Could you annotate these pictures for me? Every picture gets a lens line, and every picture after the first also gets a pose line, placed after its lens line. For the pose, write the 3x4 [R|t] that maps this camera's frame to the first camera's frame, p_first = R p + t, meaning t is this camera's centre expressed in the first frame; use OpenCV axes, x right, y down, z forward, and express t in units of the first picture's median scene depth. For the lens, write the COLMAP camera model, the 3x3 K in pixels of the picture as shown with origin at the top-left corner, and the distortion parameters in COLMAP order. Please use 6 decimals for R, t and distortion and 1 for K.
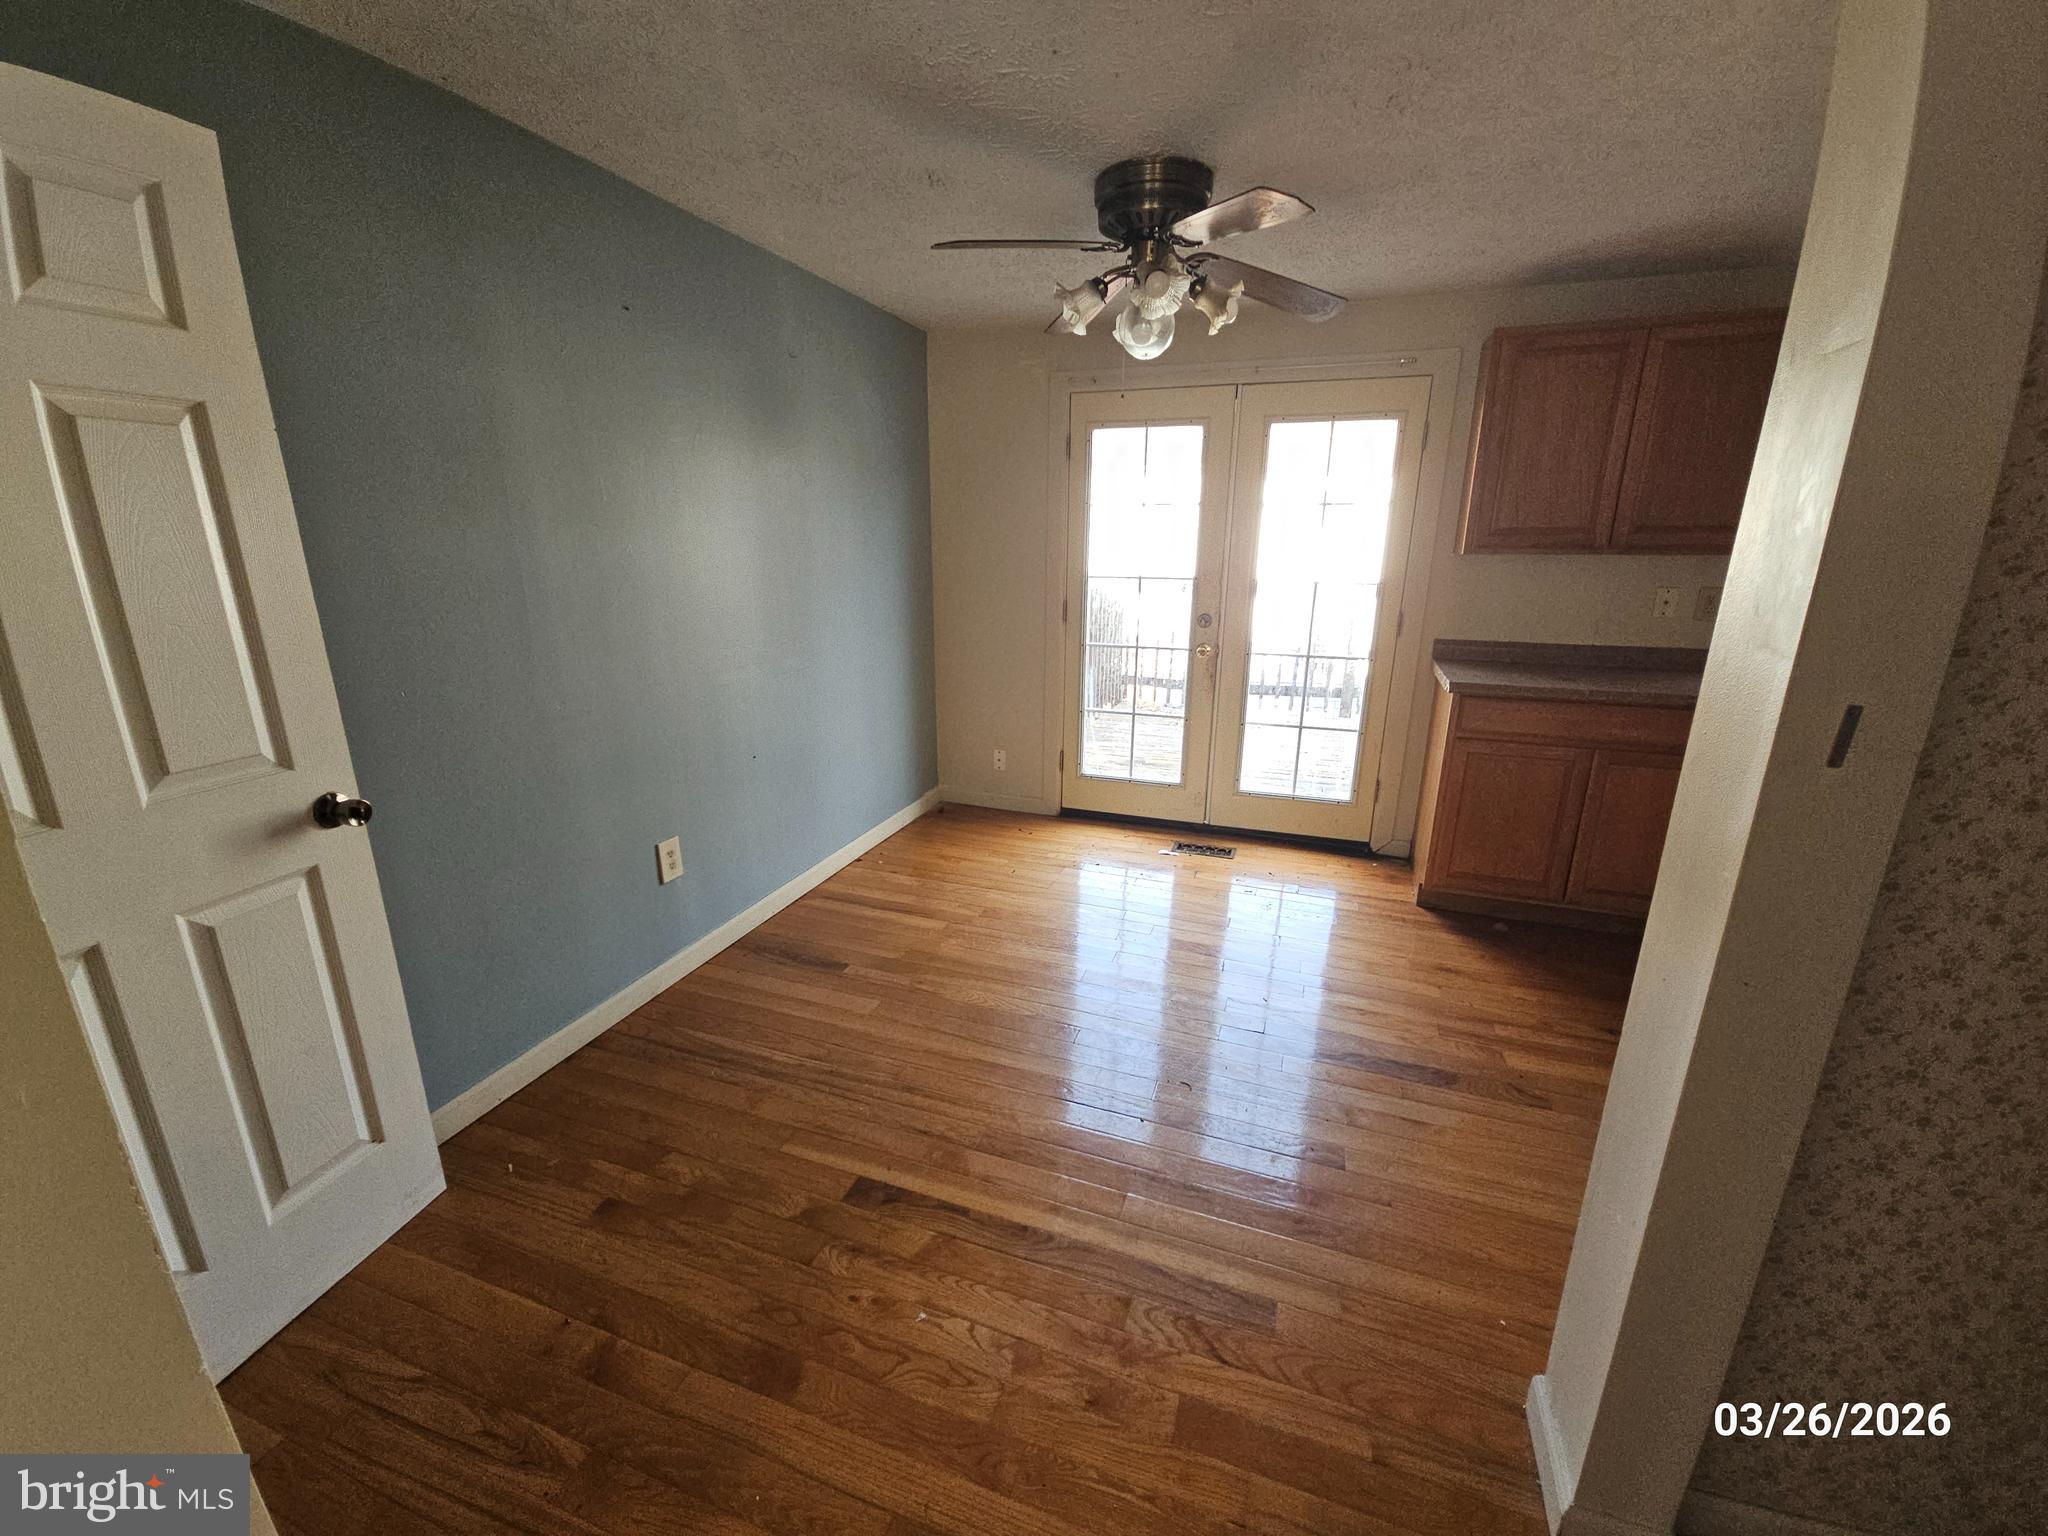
lens RADIAL K [[835.7, 0, 1020.5], [0, 835.7, 763.8], [0, 0, 1]] dist [0.004629, 0.000393]
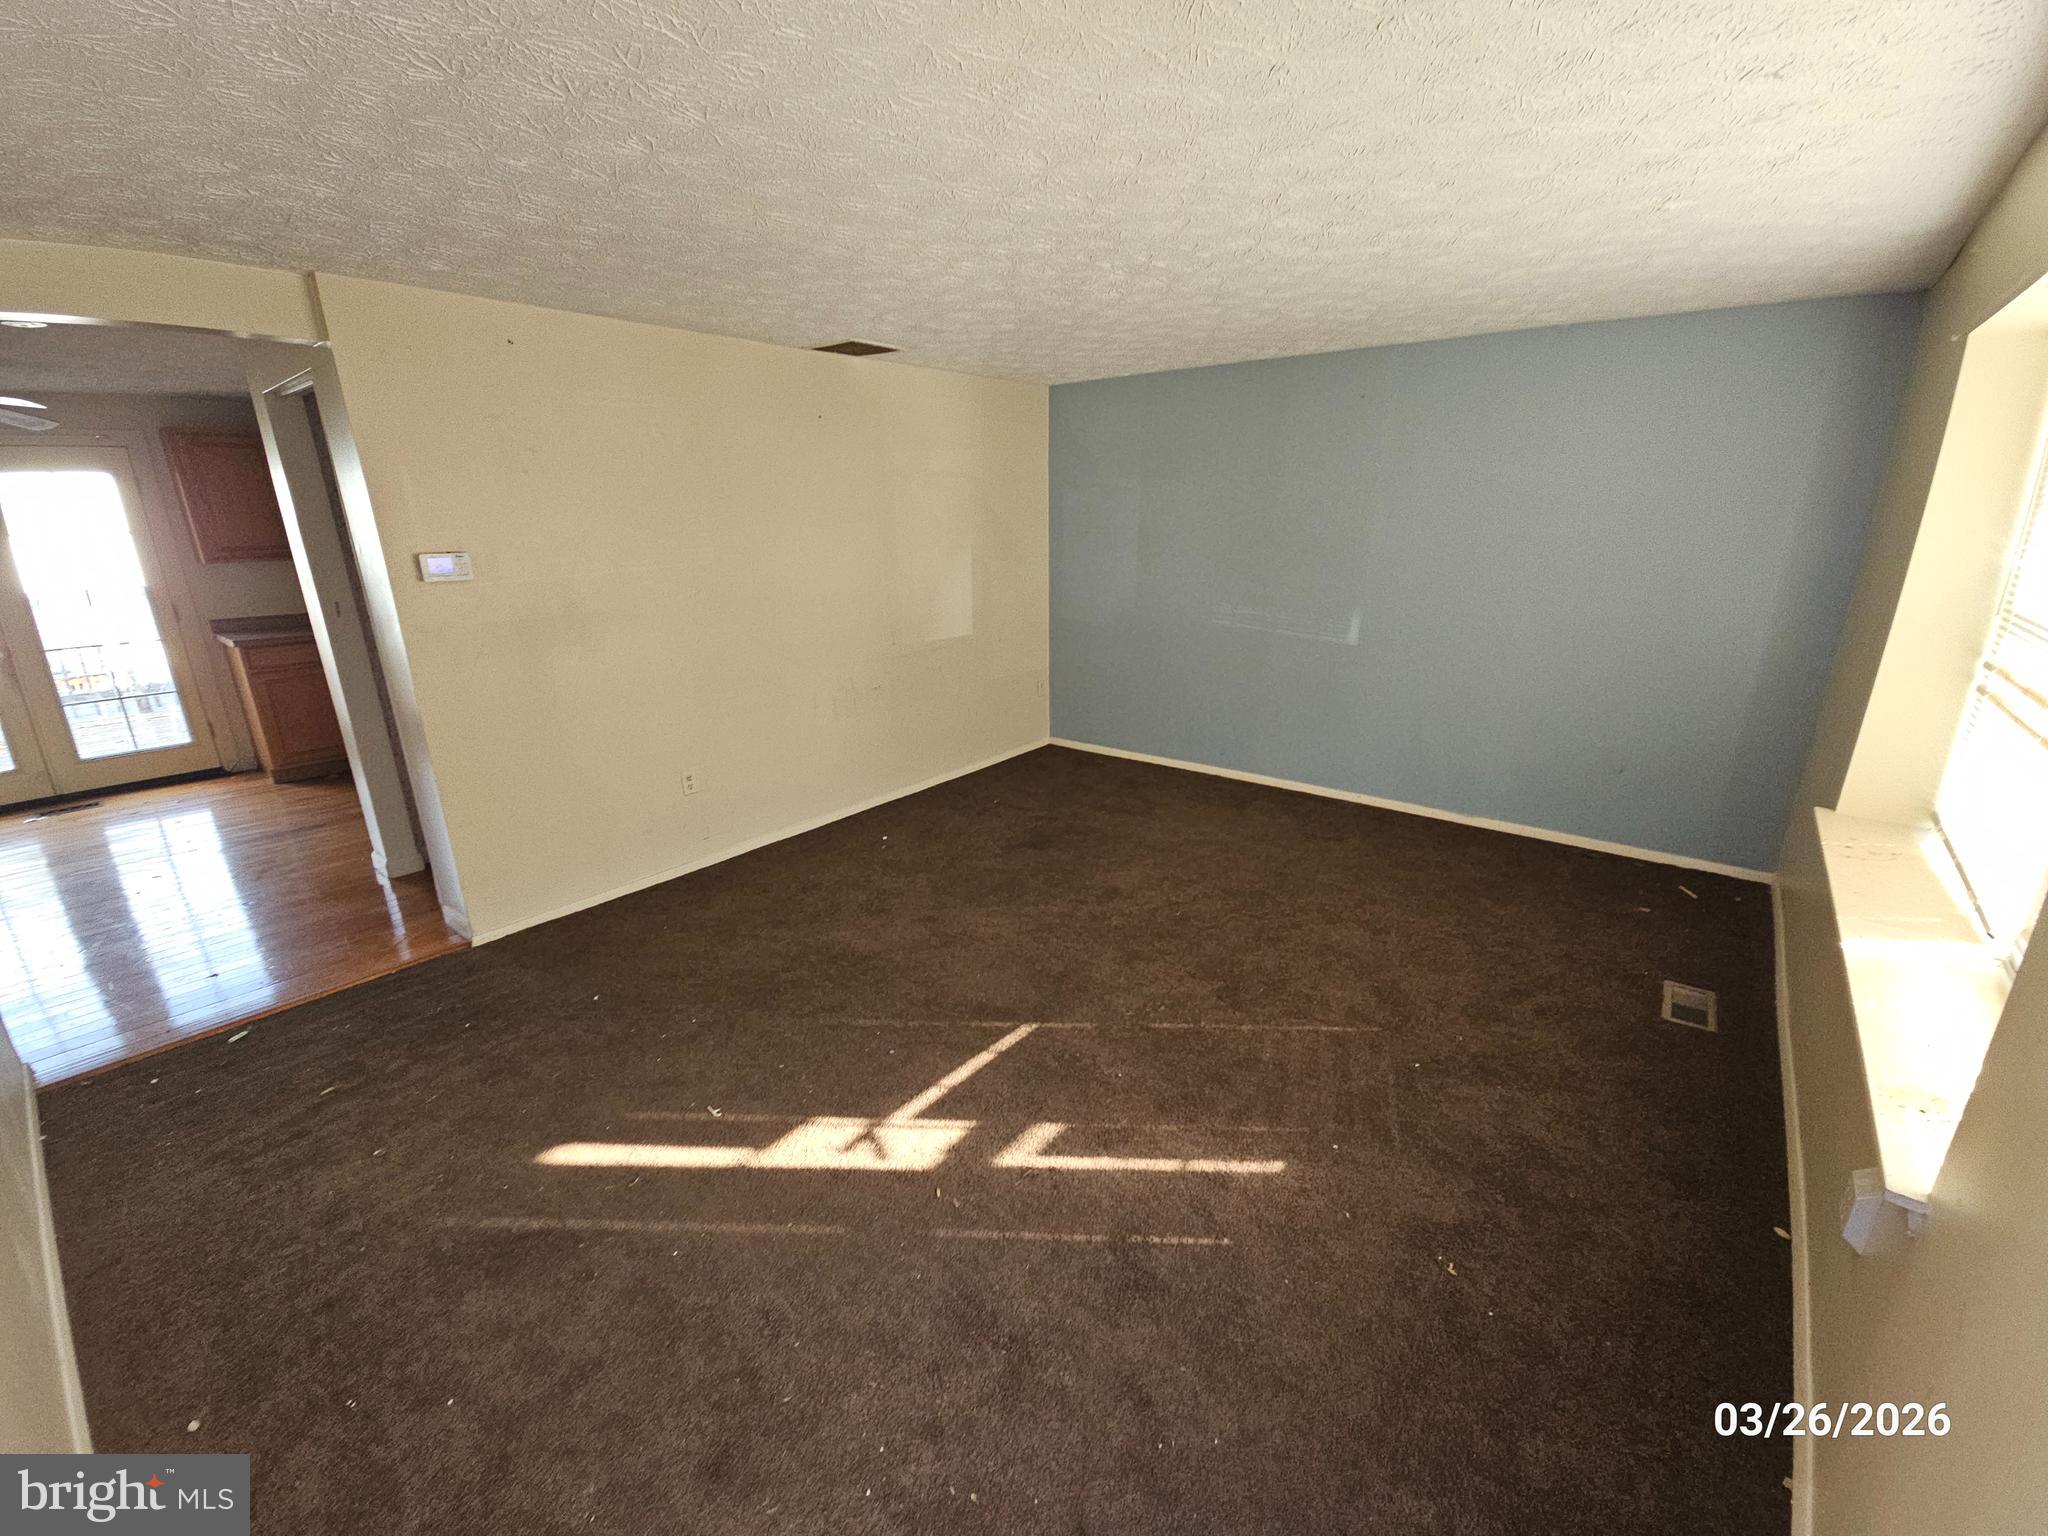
lens RADIAL K [[835.7, 0, 1023.8], [0, 835.7, 771.4], [0, 0, 1]] dist [0.004629, 0.000393]
pose [[0.335405, -0.286871, 0.897334, -0.472719], [0.277731, 0.940286, 0.196792, 0.227185], [-0.900205, 0.183213, 0.395050, -0.914668]]
